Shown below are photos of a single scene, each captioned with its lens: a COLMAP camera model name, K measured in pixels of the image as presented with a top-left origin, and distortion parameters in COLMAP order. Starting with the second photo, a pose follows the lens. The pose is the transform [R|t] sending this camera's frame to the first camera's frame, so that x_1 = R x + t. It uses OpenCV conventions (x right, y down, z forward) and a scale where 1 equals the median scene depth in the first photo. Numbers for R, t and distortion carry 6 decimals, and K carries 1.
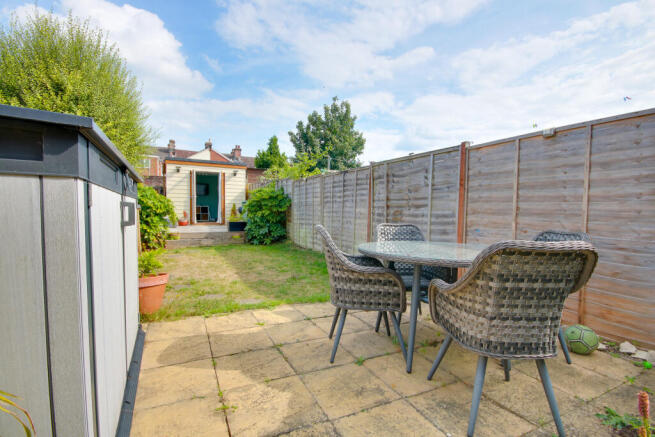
lens RADIAL K [[287.2, 0, 317.2], [0, 287.2, 219.3], [0, 0, 1]] dist [0.000967, 0.000176]
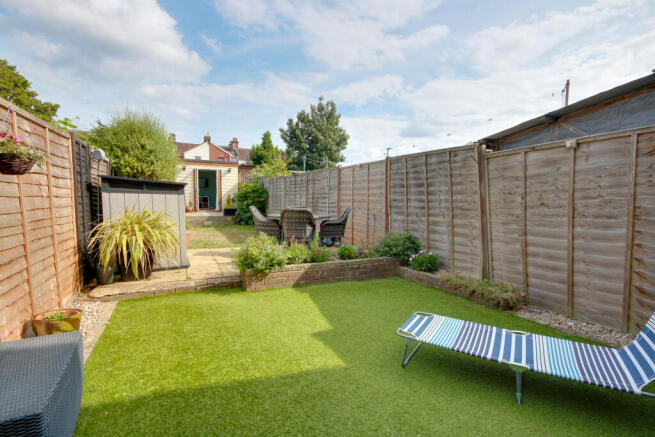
lens RADIAL K [[308.7, 0, 327.5], [0, 308.7, 218.5], [0, 0, 1]] dist [-0.057677, 0.035174]
pose [[0.999940, -0.004277, 0.010046, 0.071413], [0.003969, 0.999527, 0.030490, 0.005566], [-0.010171, -0.030448, 0.999485, -0.192027]]
